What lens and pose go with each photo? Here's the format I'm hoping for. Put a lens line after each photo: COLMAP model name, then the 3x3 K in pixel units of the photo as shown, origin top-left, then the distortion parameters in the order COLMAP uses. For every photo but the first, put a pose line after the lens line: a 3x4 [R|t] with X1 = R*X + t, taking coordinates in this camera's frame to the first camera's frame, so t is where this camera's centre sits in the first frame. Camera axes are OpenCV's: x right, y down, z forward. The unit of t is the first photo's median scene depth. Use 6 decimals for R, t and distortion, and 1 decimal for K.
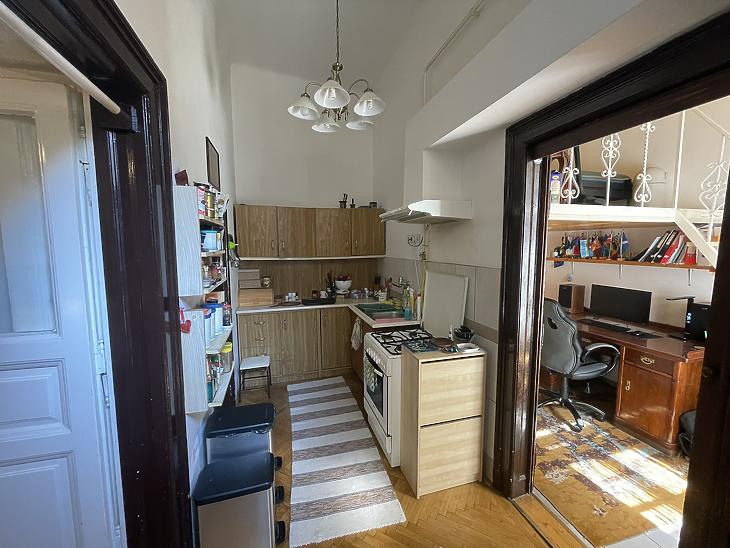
lens RADIAL K [[295.5, 0, 365.1], [0, 295.5, 274.4], [0, 0, 1]] dist [-0.000898, -0.000215]
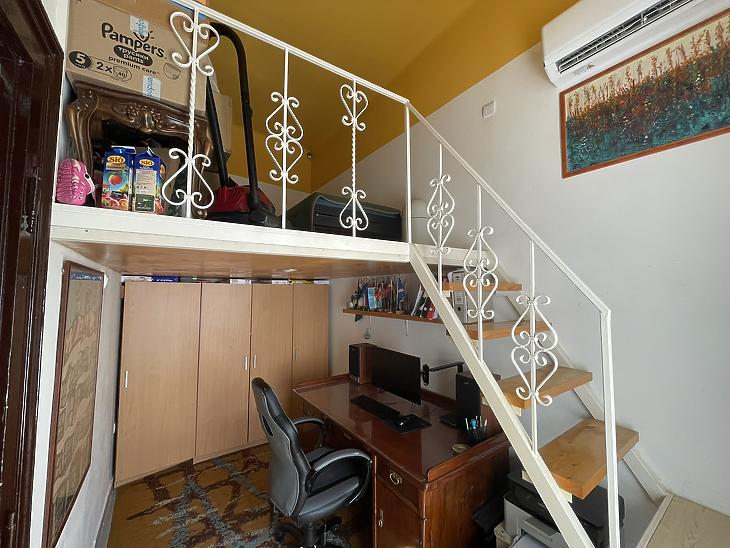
lens RADIAL K [[295.5, 0, 366.8], [0, 295.5, 273.7], [0, 0, 1]] dist [-0.000898, -0.000215]
pose [[0.949397, 0.018710, 0.313519, 0.648219], [0.031748, 0.987394, -0.155066, -0.039911], [-0.312468, 0.157173, 0.936835, 0.338070]]
